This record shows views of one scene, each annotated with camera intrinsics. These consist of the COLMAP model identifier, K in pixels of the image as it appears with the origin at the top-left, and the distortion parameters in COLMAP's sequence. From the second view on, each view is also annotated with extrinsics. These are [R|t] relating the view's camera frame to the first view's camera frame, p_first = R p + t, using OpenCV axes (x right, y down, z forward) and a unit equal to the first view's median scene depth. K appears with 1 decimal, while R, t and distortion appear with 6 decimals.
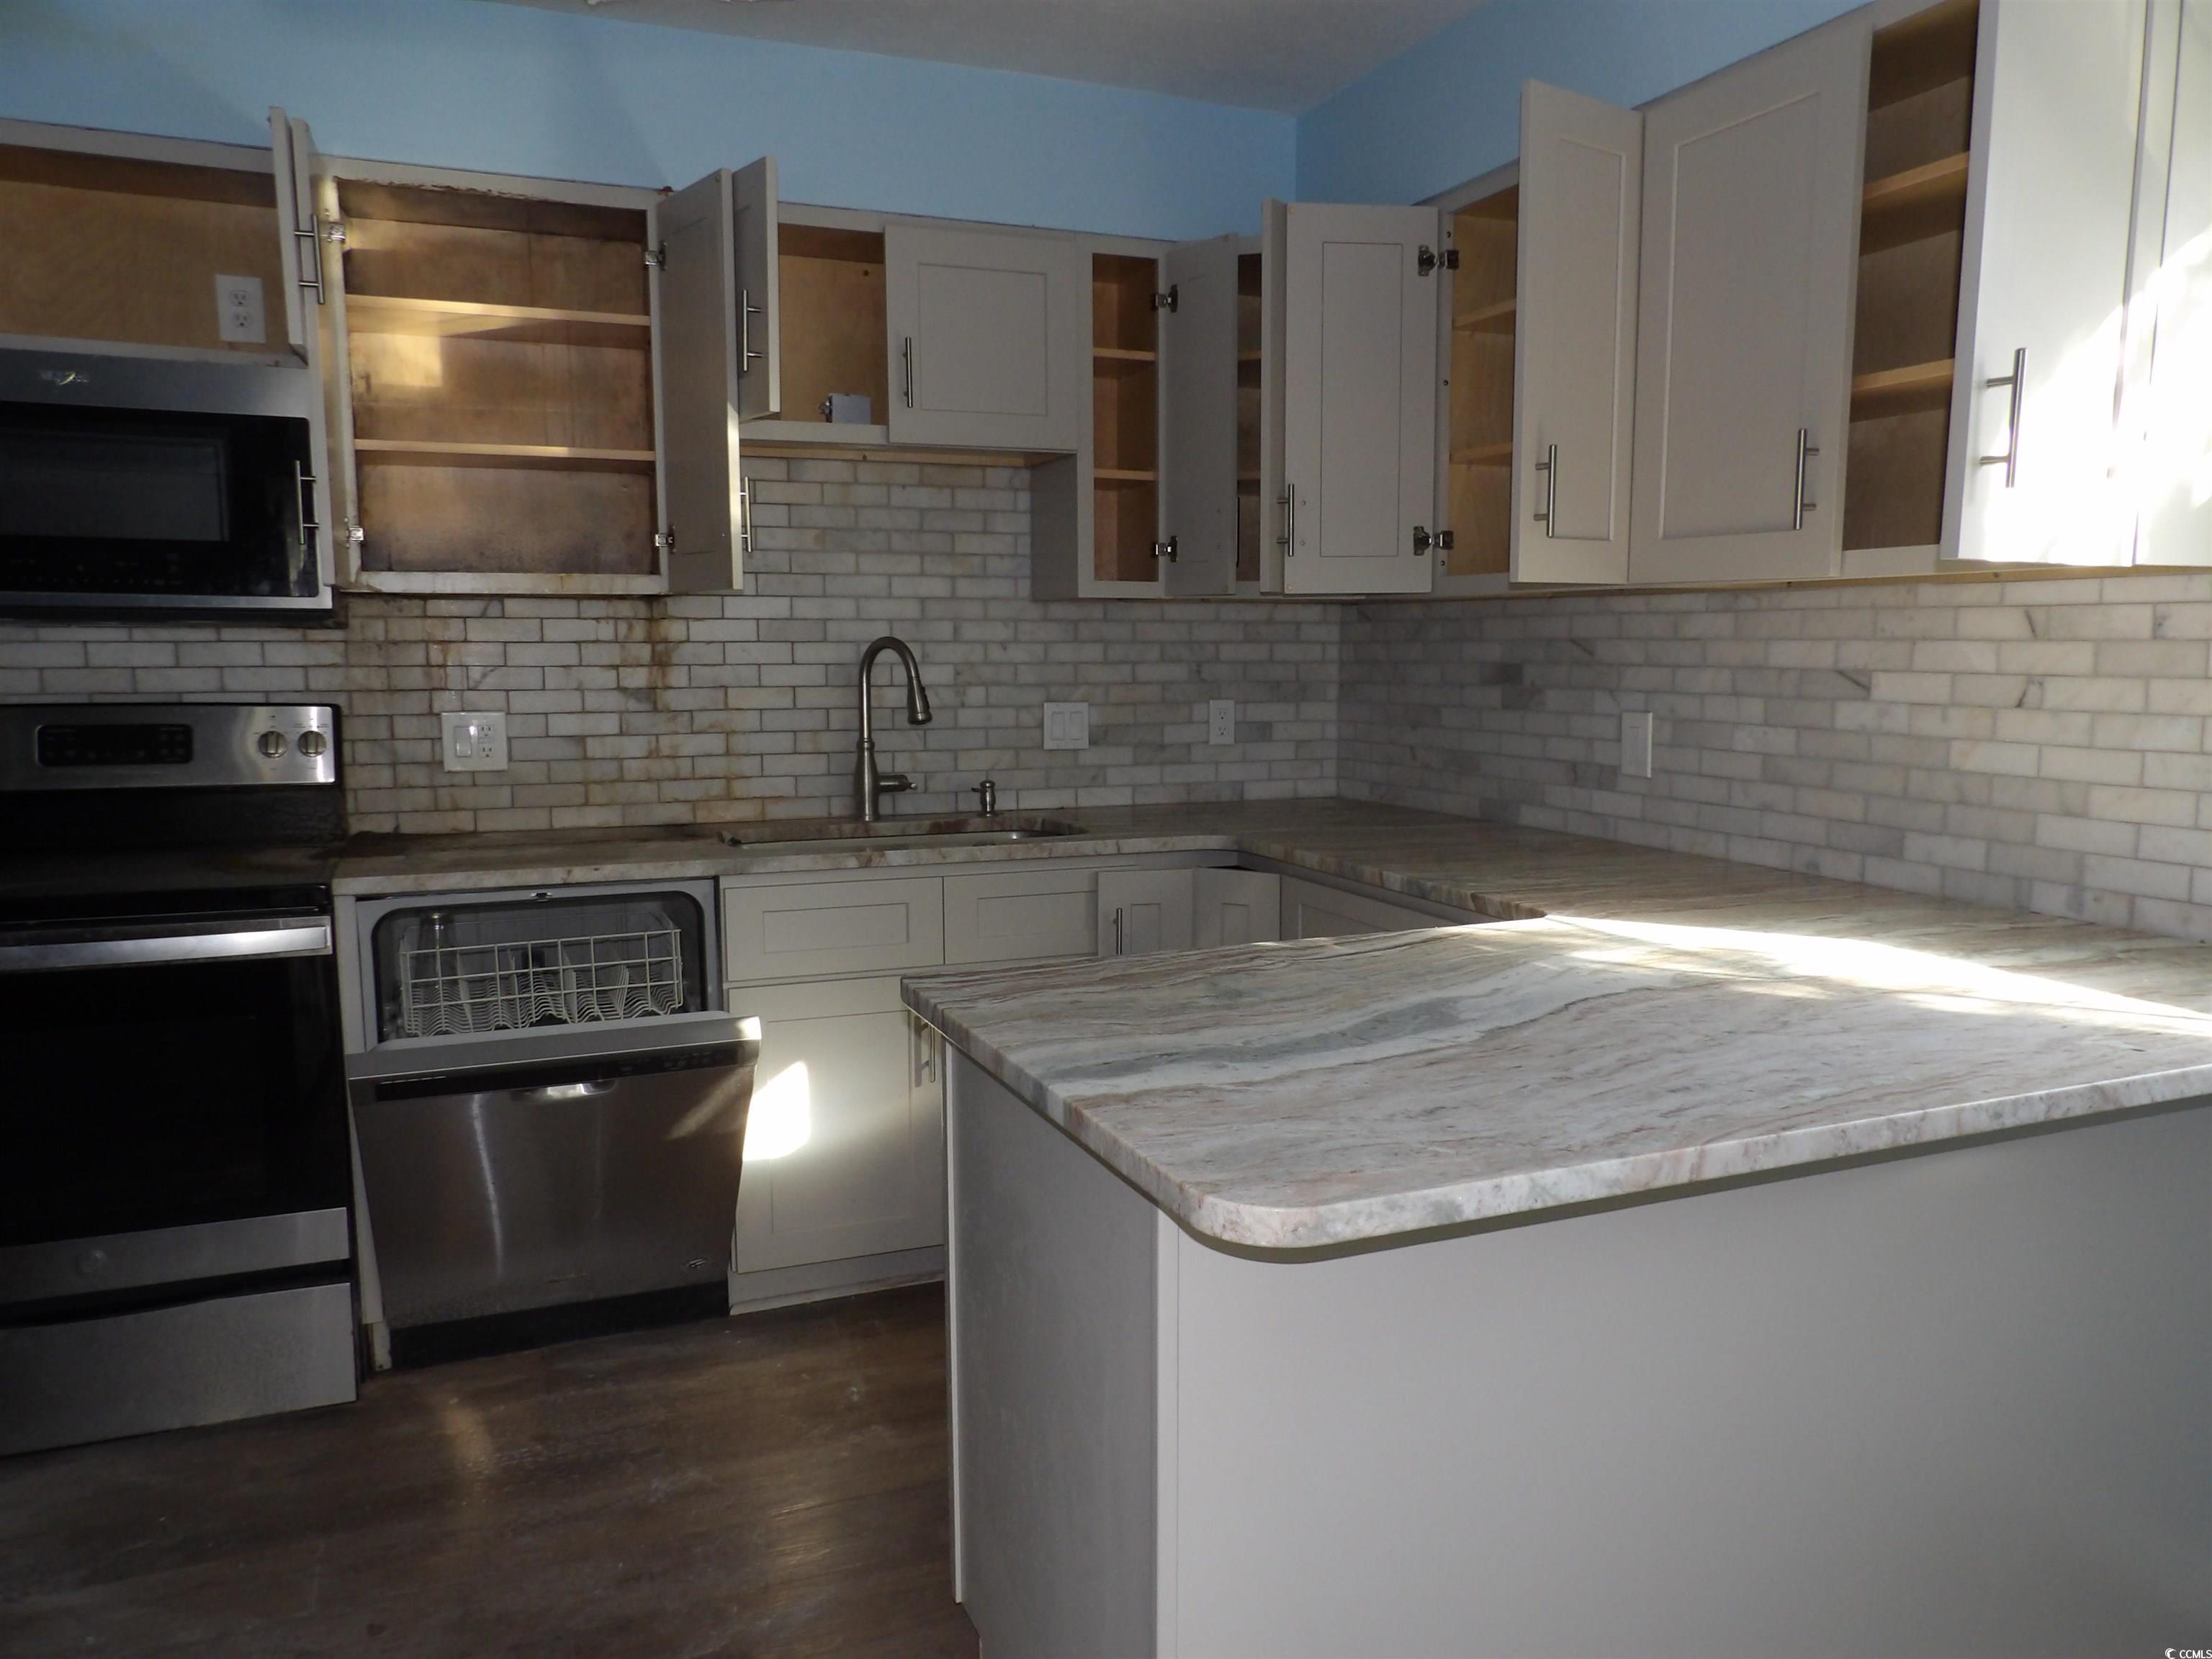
lens RADIAL K [[1573.1, 0, 1095.5], [0, 1573.1, 838.0], [0, 0, 1]] dist [-0.023423, 0.030052]
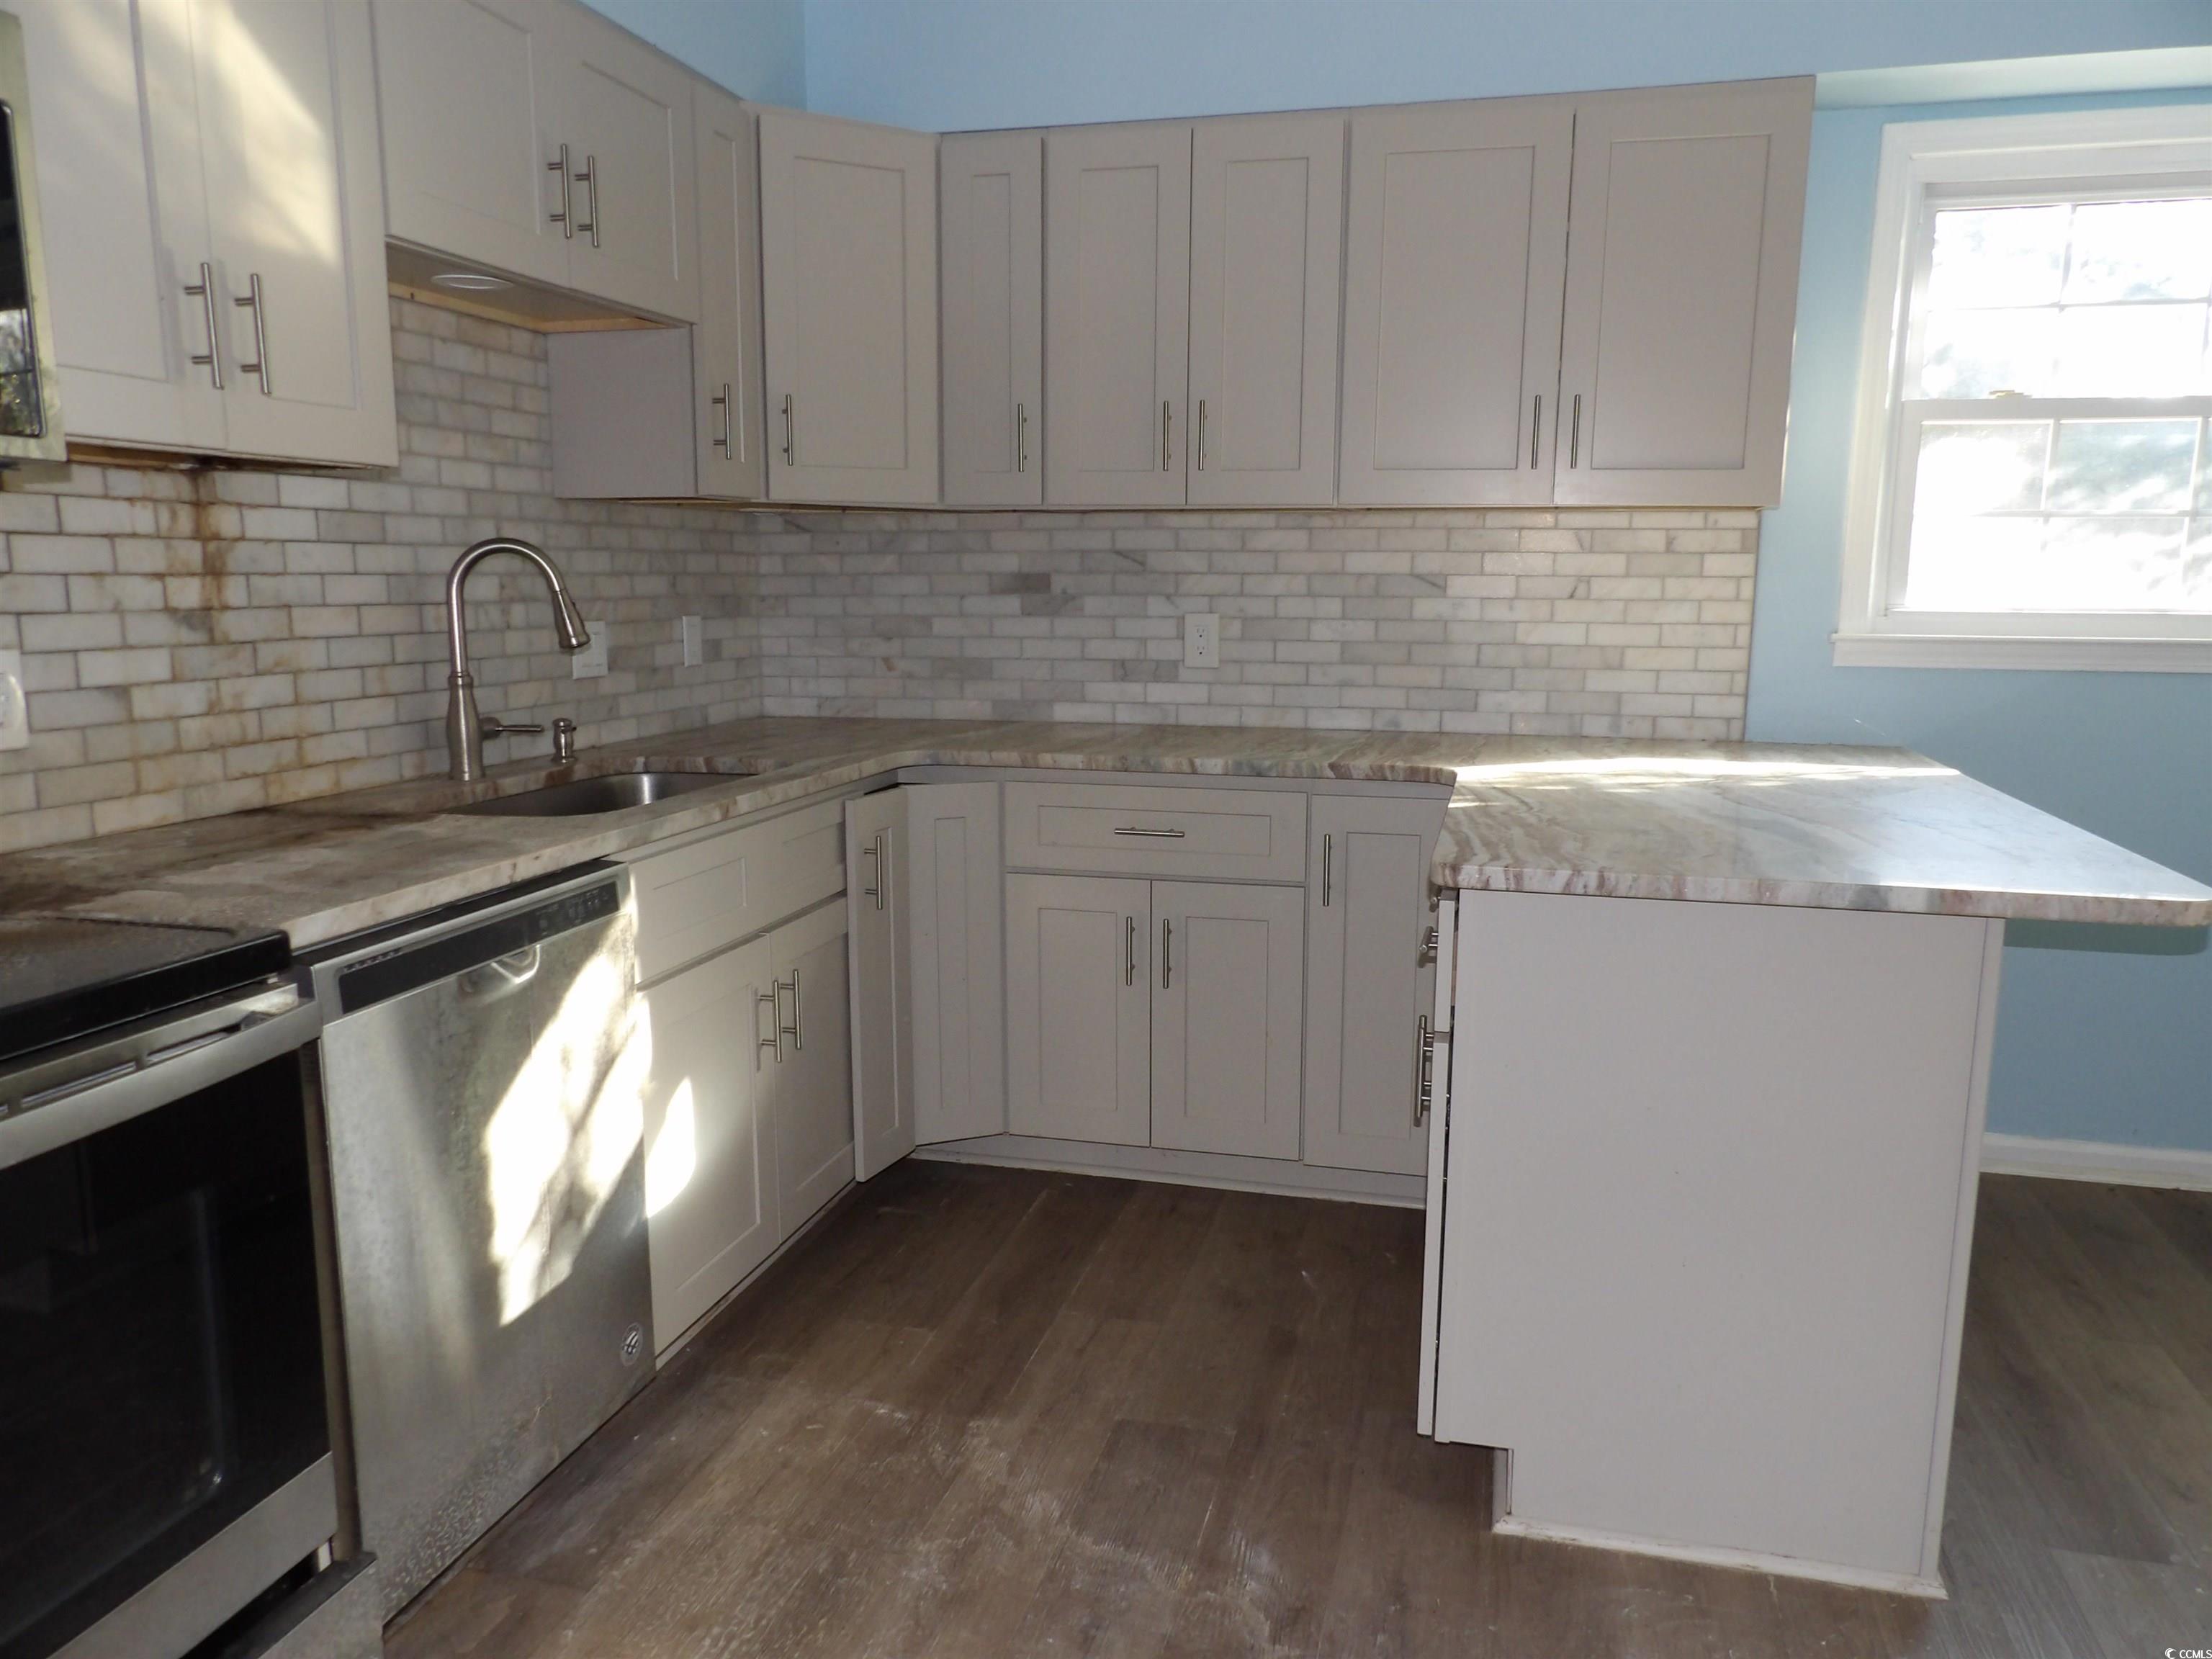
lens RADIAL K [[1573.1, 0, 1108.4], [0, 1573.1, 838.4], [0, 0, 1]] dist [-0.023423, 0.030052]
pose [[0.610992, -0.129324, 0.781002, -0.609045], [0.094254, 0.991432, 0.090433, -0.024350], [-0.786006, 0.018359, 0.617947, 0.308838]]
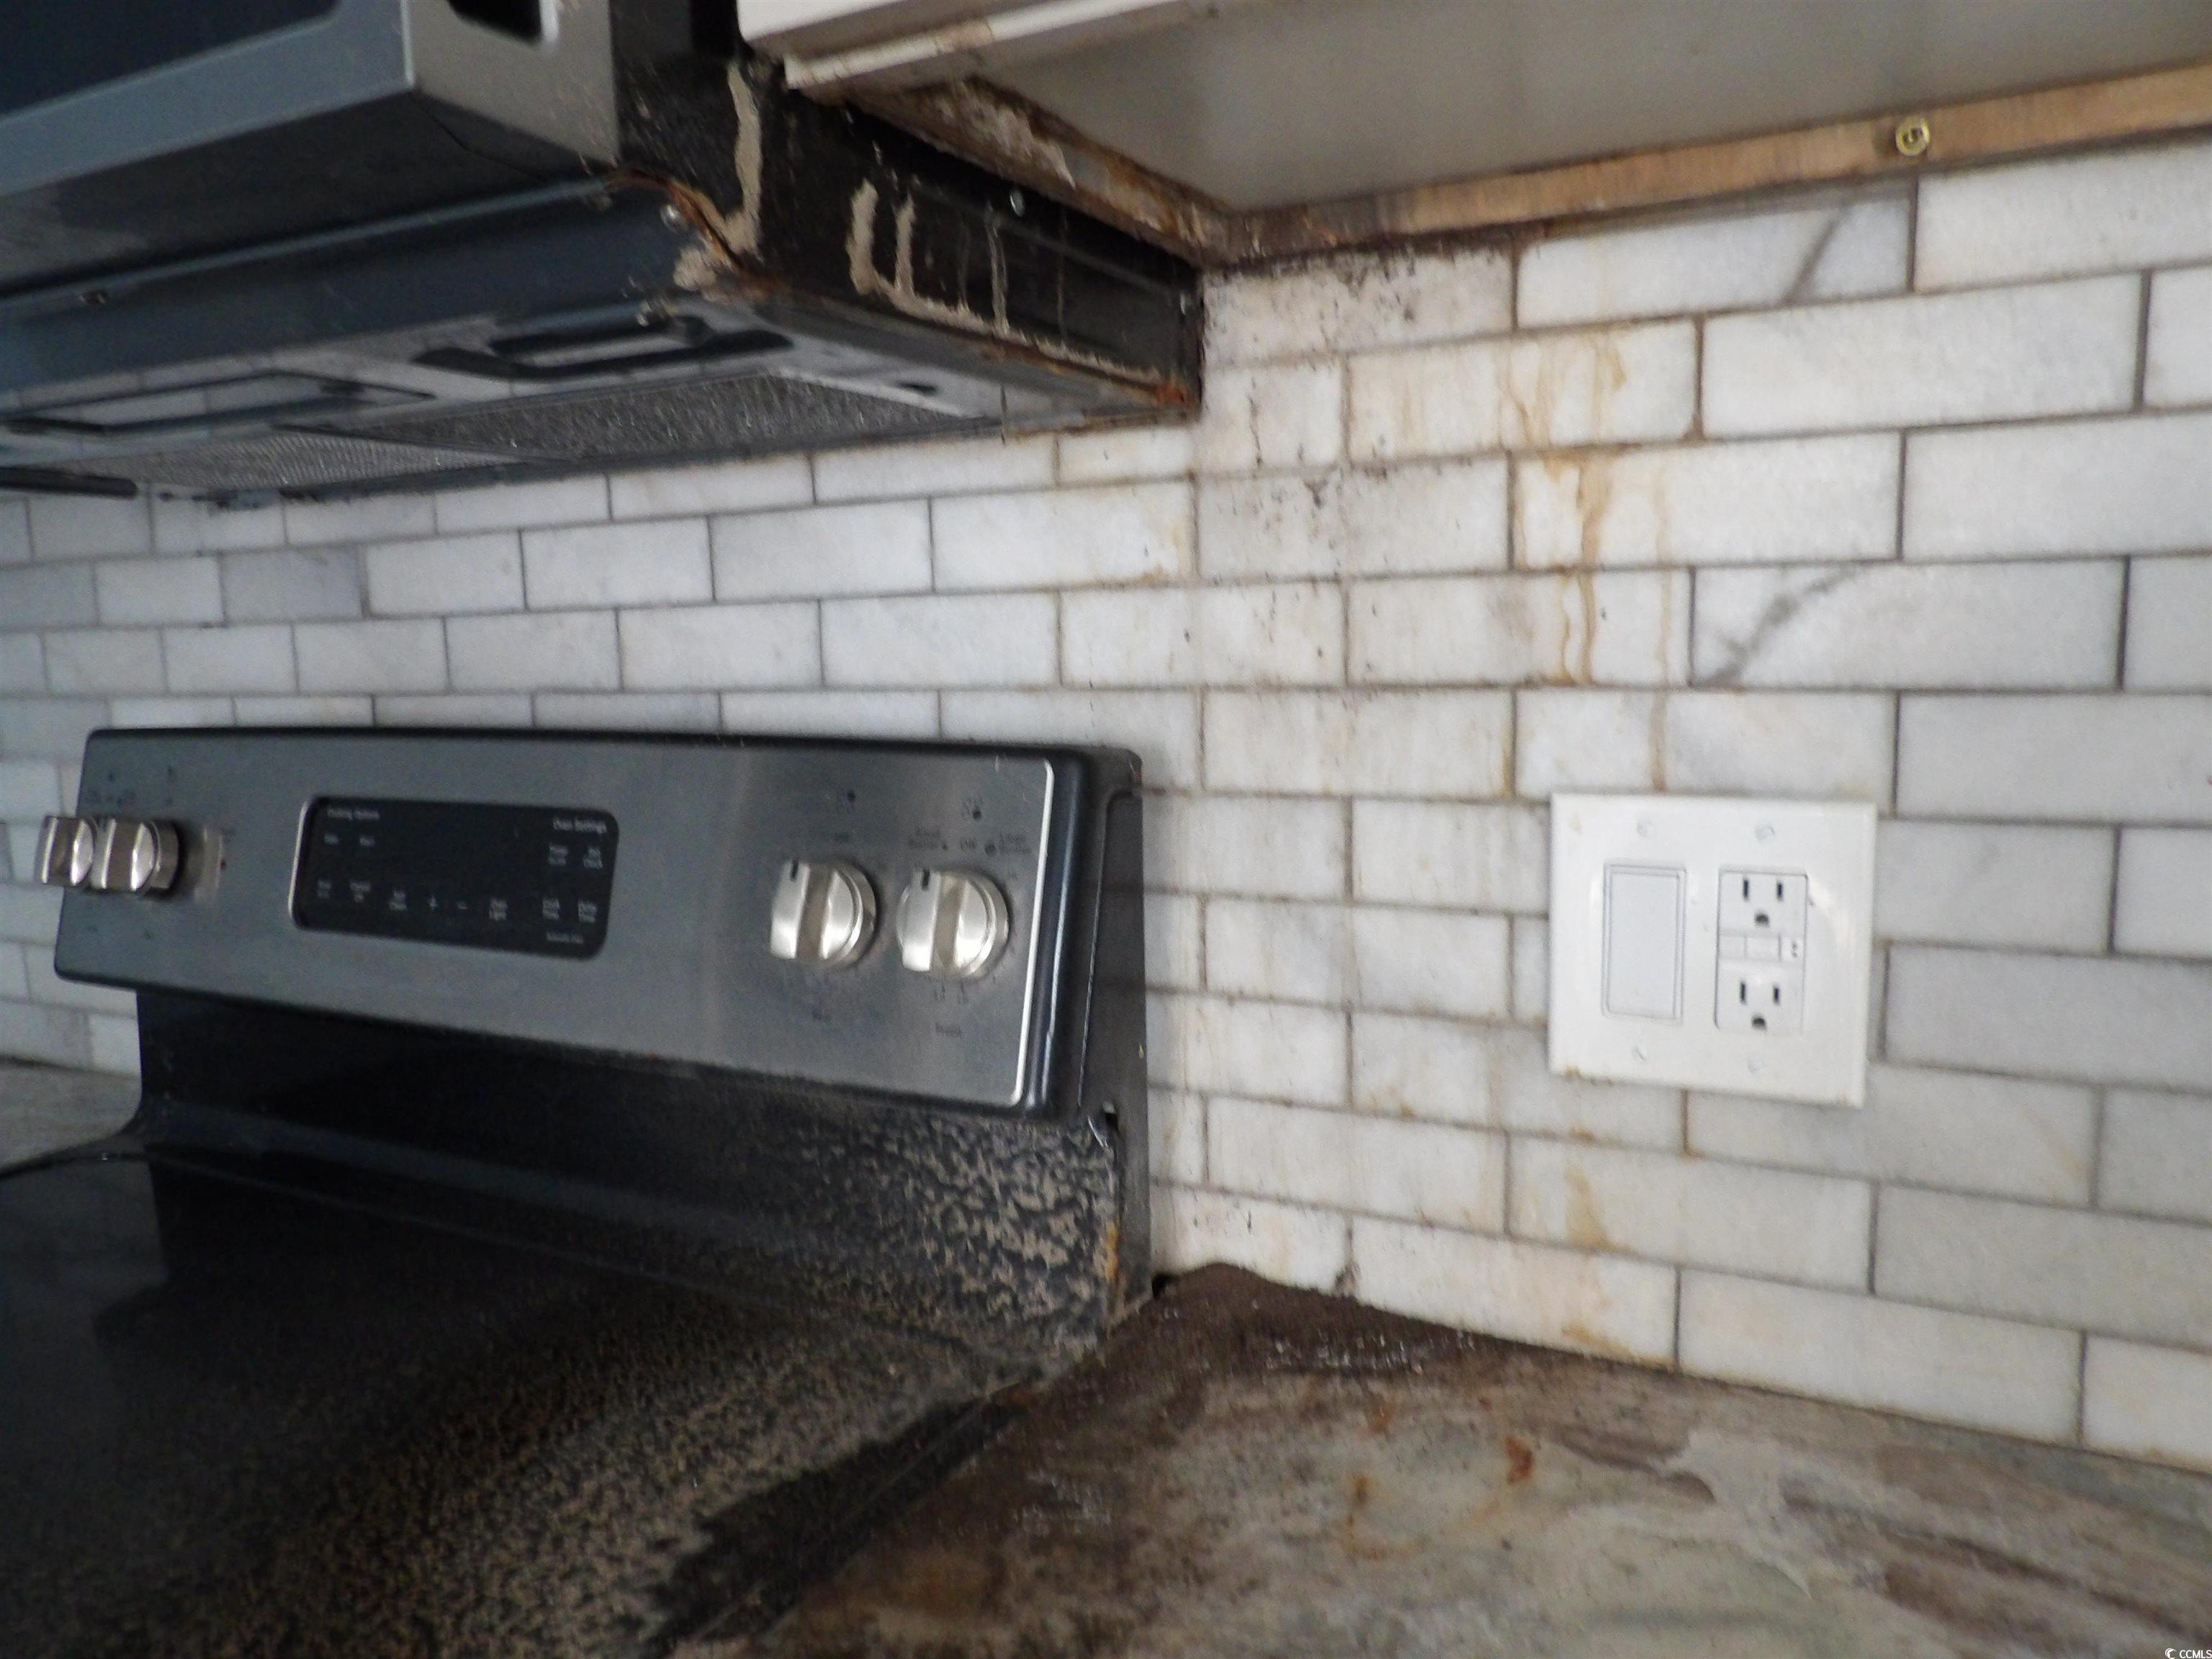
lens RADIAL K [[1573.1, 0, 1106.1], [0, 1573.1, 853.3], [0, 0, 1]] dist [-0.023423, 0.030052]
pose [[0.642570, 0.088572, -0.761091, -0.296766], [-0.073364, 0.995845, 0.053951, -0.079381], [0.762707, 0.021169, 0.646398, 0.821977]]
